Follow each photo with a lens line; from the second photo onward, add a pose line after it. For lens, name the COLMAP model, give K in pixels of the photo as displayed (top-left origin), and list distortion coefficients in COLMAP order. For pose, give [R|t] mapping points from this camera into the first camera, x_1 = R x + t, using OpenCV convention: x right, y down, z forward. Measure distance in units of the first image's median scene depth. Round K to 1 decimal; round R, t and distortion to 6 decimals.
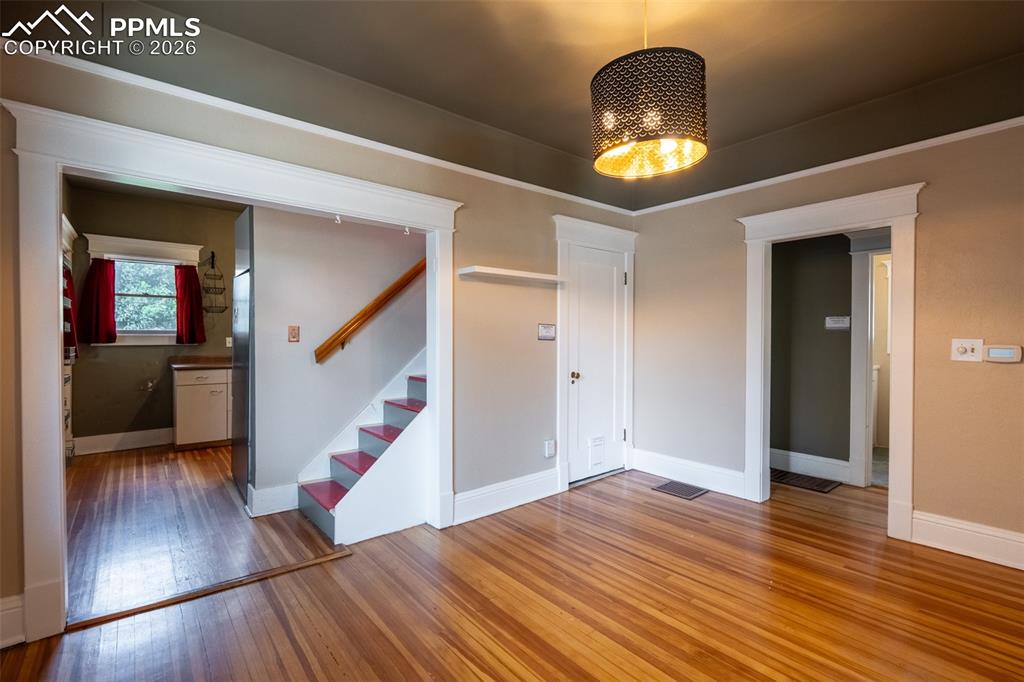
lens RADIAL K [[467.8, 0, 508.1], [0, 467.8, 343.0], [0, 0, 1]] dist [-0.000308, -0.000074]
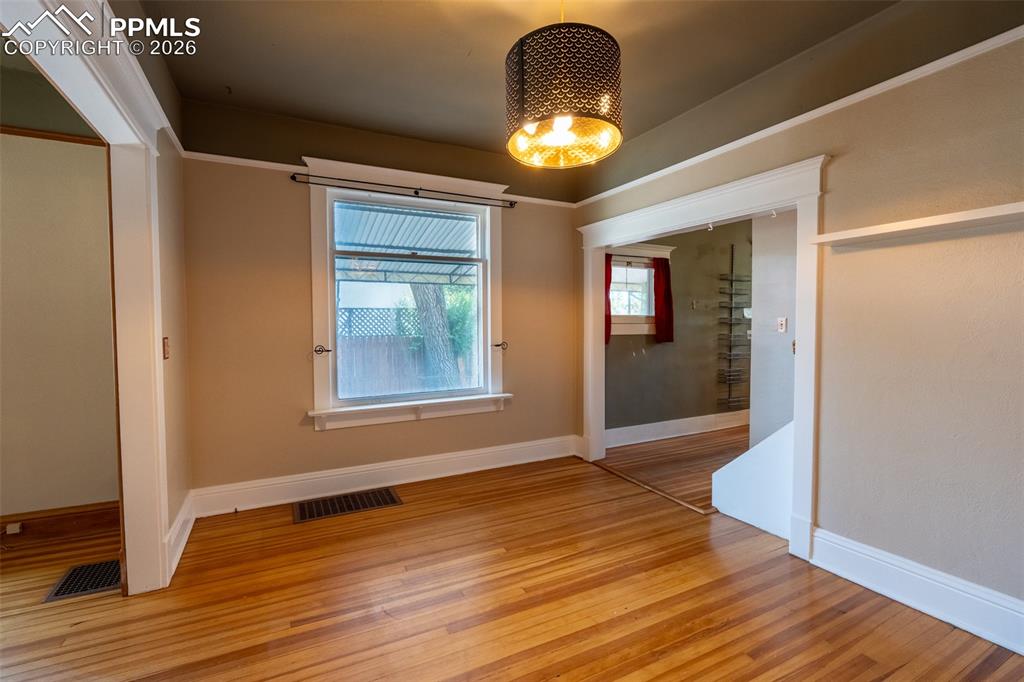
lens RADIAL K [[467.5, 0, 513.8], [0, 467.5, 341.4], [0, 0, 1]] dist [-0.001693, -0.000094]
pose [[-0.199885, 0.037961, -0.979084, 0.755245], [-0.010076, 0.999117, 0.040795, -0.019818], [0.979767, 0.018020, -0.199326, 0.646830]]
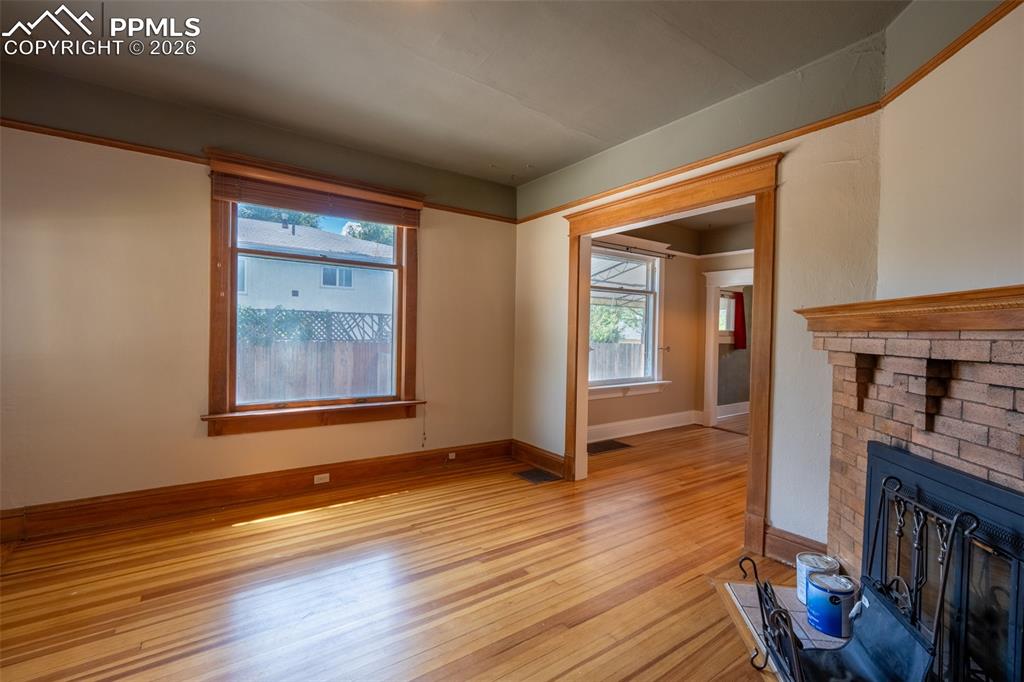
lens RADIAL K [[458.9, 0, 511.1], [0, 458.9, 333.3], [0, 0, 1]] dist [-0.002243, -0.000093]
pose [[-0.061643, 0.000530, -0.998098, 1.455461], [-0.034599, 0.999398, 0.002668, -0.002555], [0.997498, 0.034698, -0.061588, -0.166146]]
